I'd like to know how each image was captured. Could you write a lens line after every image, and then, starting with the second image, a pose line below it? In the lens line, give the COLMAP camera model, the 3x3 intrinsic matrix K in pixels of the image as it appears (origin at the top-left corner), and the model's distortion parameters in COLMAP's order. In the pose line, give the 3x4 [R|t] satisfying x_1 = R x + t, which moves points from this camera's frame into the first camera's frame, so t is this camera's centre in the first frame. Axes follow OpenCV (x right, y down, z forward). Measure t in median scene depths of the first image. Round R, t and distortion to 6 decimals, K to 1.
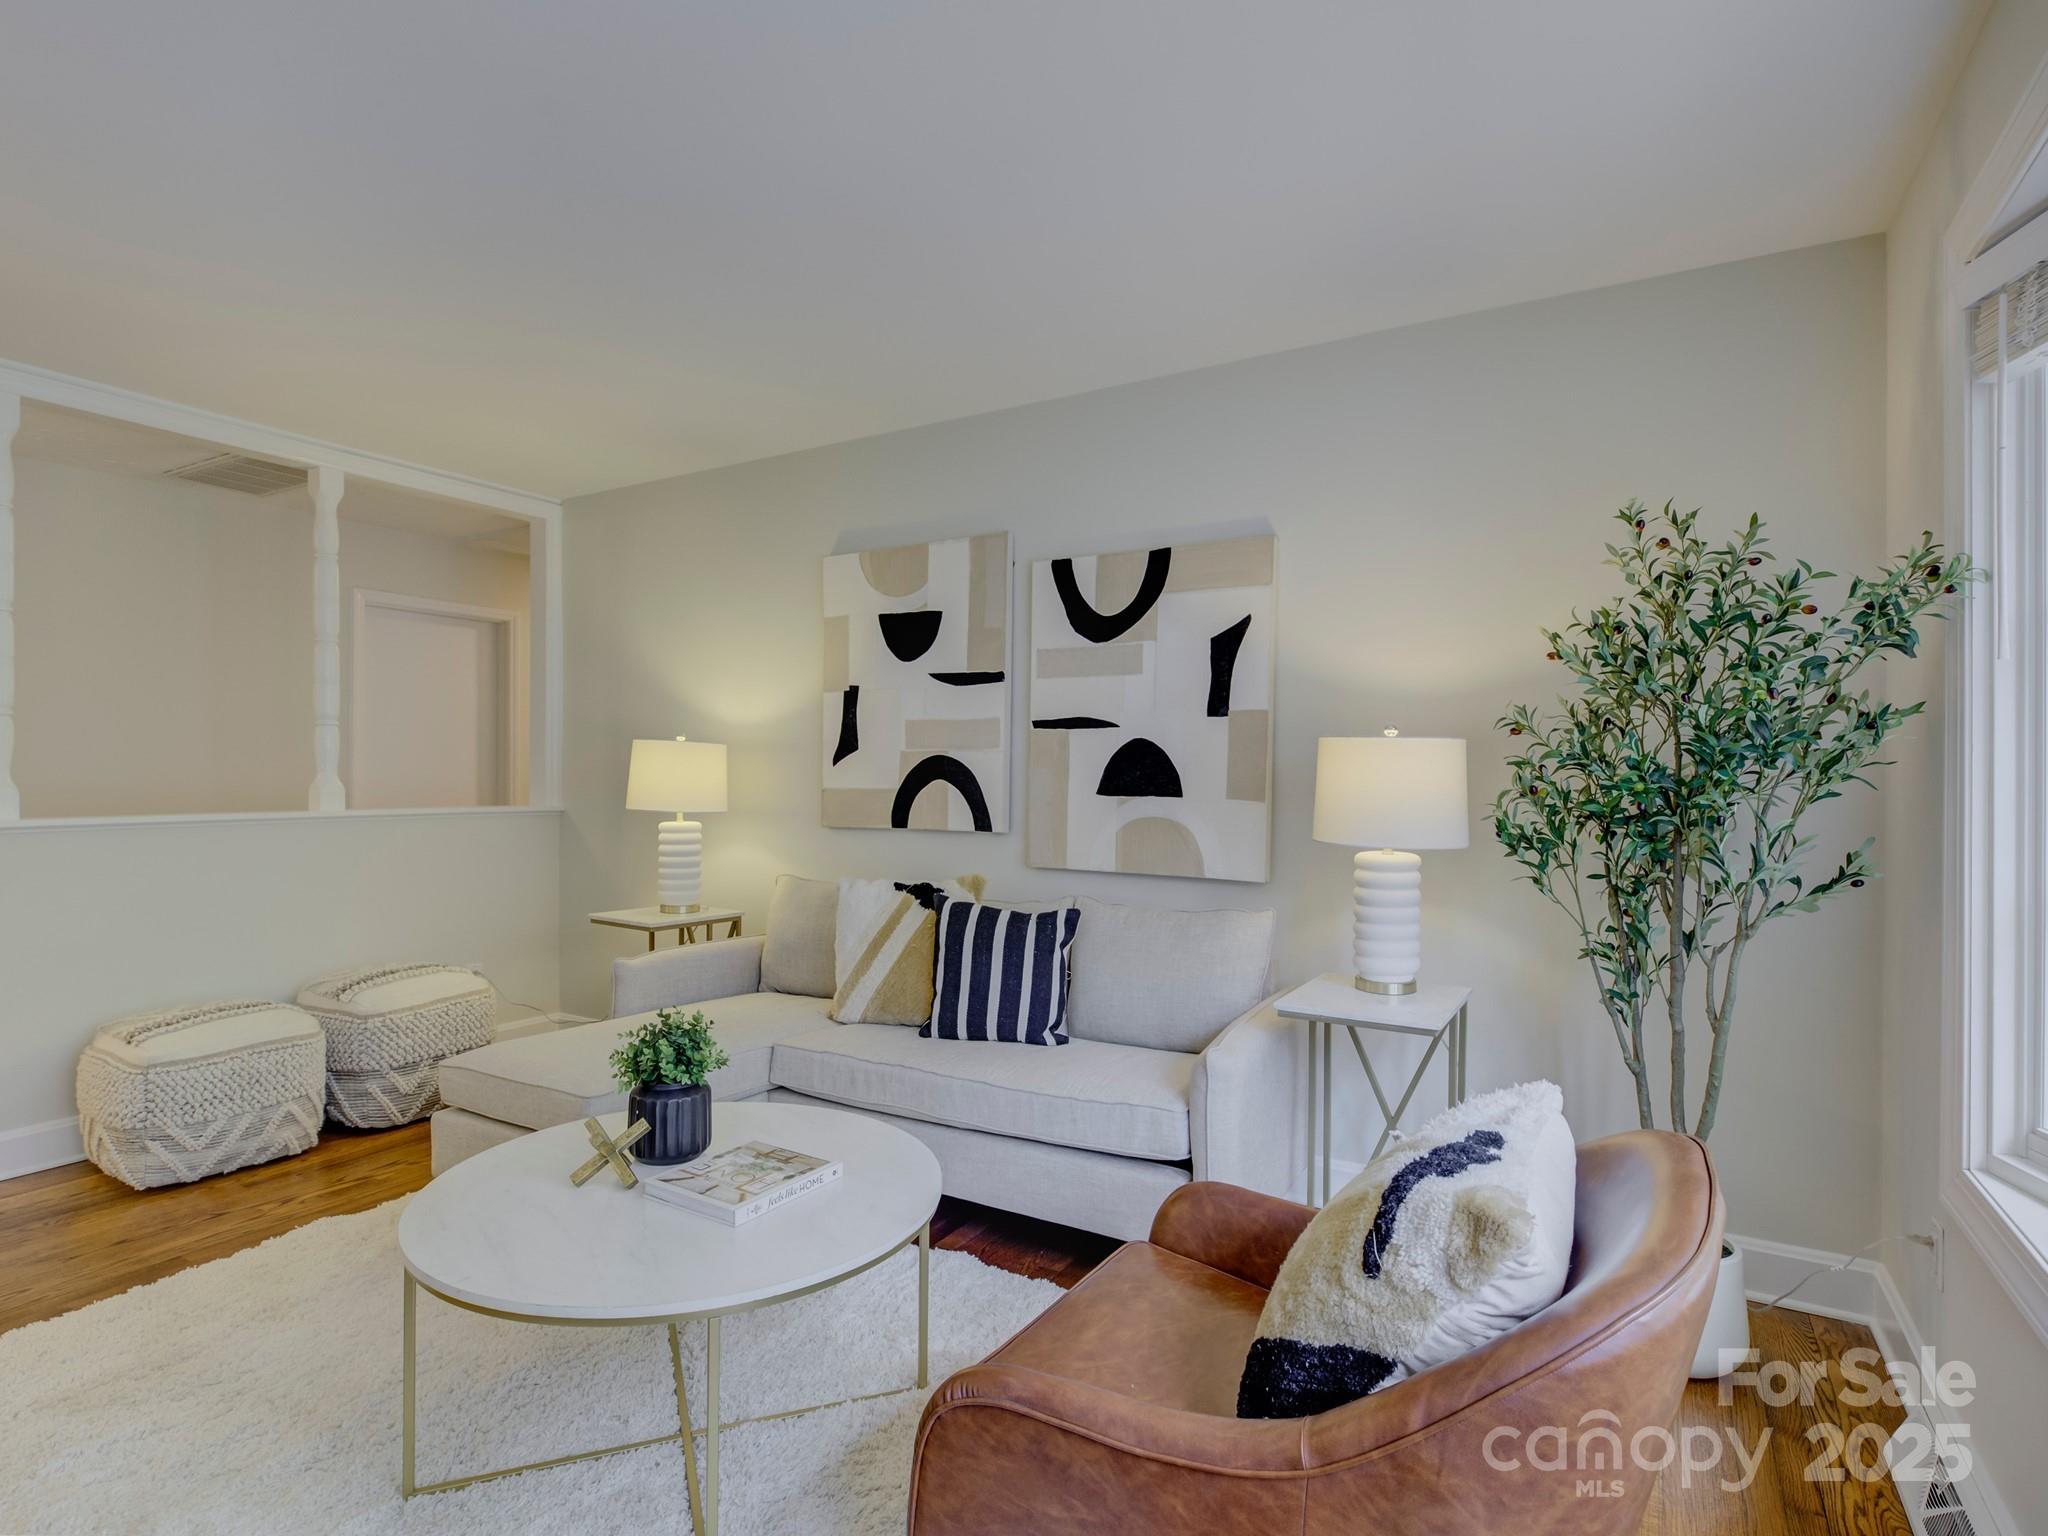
lens RADIAL K [[1098.6, 0, 1024.0], [0, 1098.6, 768.0], [0, 0, 1]] dist [-0.004534, -0.000123]
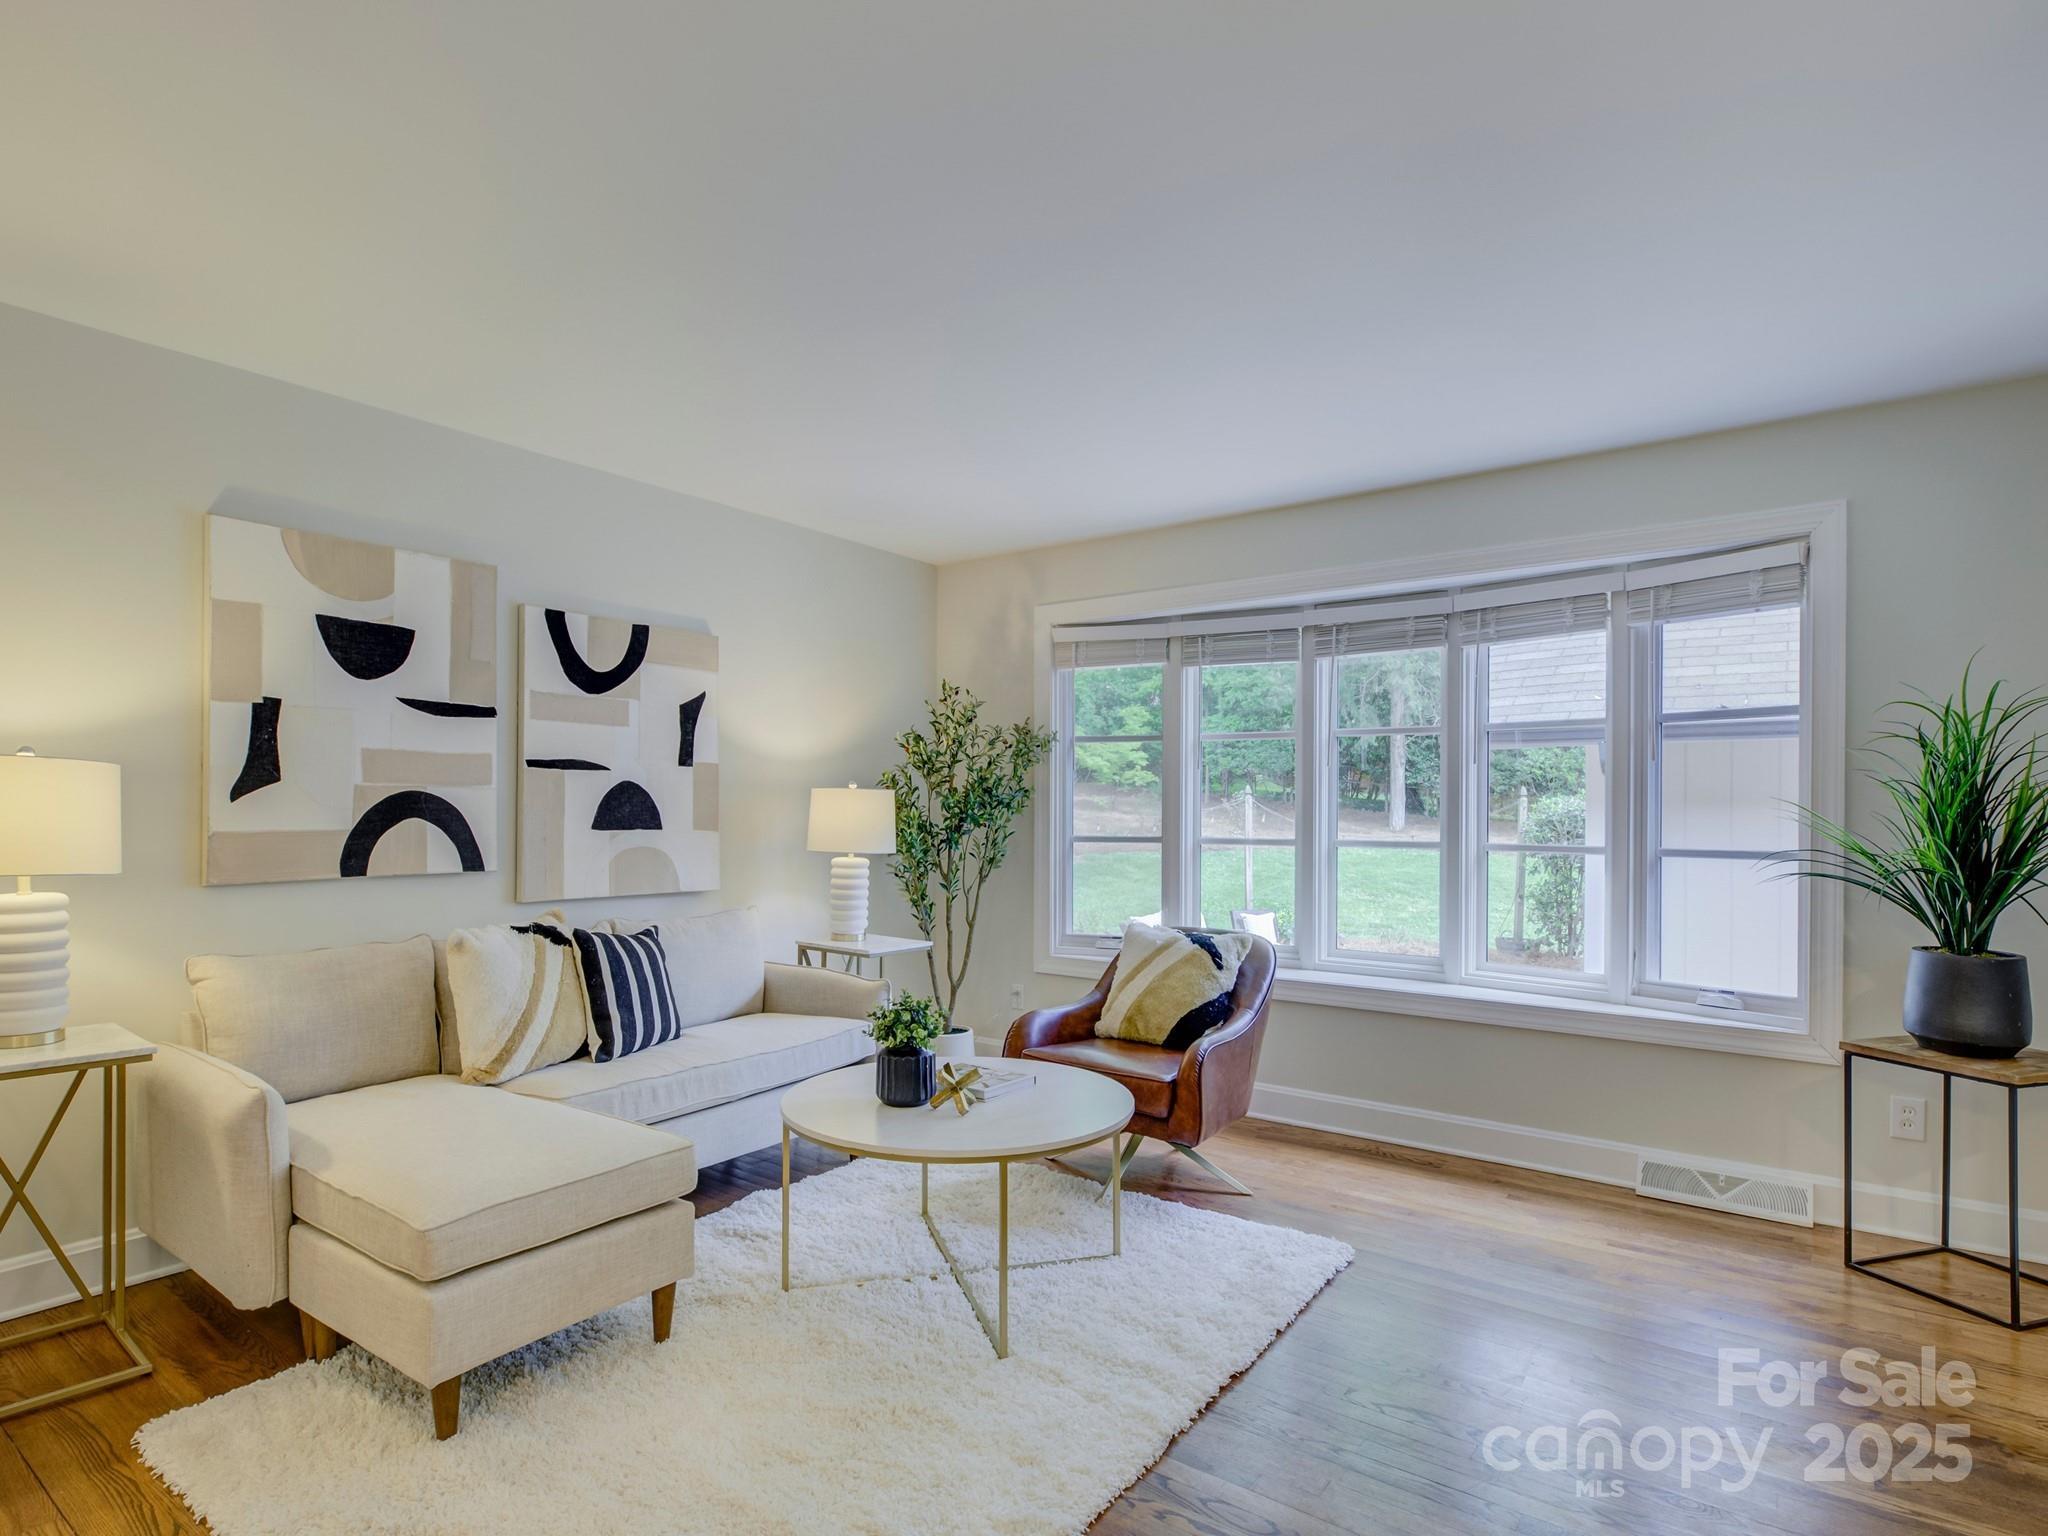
lens RADIAL K [[1098.6, 0, 1024.0], [0, 1098.6, 768.0], [0, 0, 1]] dist [-0.004534, -0.000123]
pose [[0.052638, 0.027270, 0.998241, -1.012067], [-0.015395, 0.999530, -0.026493, -0.015250], [-0.998495, -0.013974, 0.053033, 0.489113]]
